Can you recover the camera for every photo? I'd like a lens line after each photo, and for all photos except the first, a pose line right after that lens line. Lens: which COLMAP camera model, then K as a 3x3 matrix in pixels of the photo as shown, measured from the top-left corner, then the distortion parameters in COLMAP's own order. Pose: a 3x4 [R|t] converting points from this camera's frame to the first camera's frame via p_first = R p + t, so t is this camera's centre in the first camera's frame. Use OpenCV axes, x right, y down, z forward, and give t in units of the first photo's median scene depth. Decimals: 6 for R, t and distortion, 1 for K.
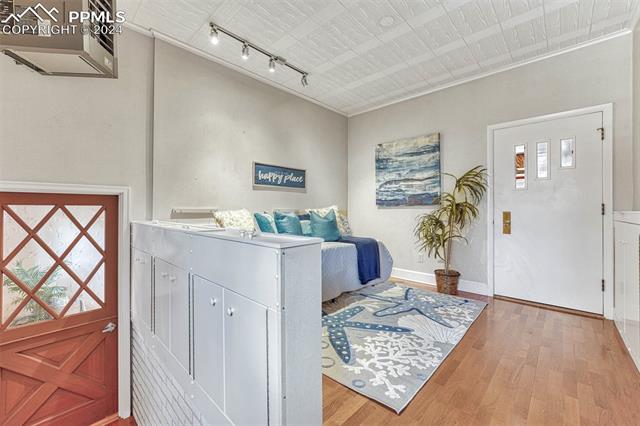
lens RADIAL K [[255.2, 0, 320.0], [0, 255.2, 213.0], [0, 0, 1]] dist [-0.041539, 0.000106]
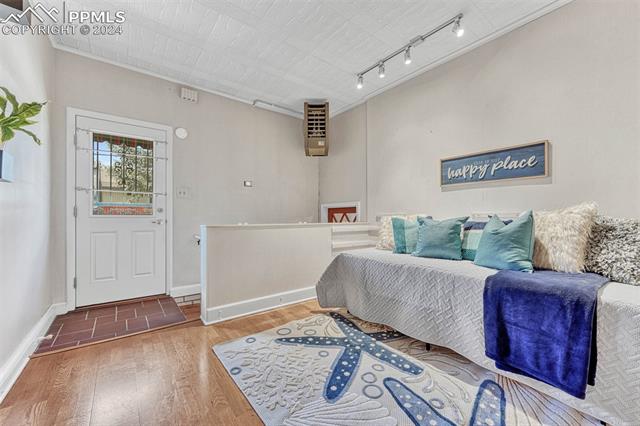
lens RADIAL K [[258.2, 0, 320.0], [0, 258.2, 213.0], [0, 0, 1]] dist [-0.000312, 0.000023]
pose [[-0.140023, -0.011824, -0.990078, 0.843057], [-0.004875, 0.999925, -0.011252, -0.005024], [0.990136, 0.003251, -0.140070, 0.872506]]
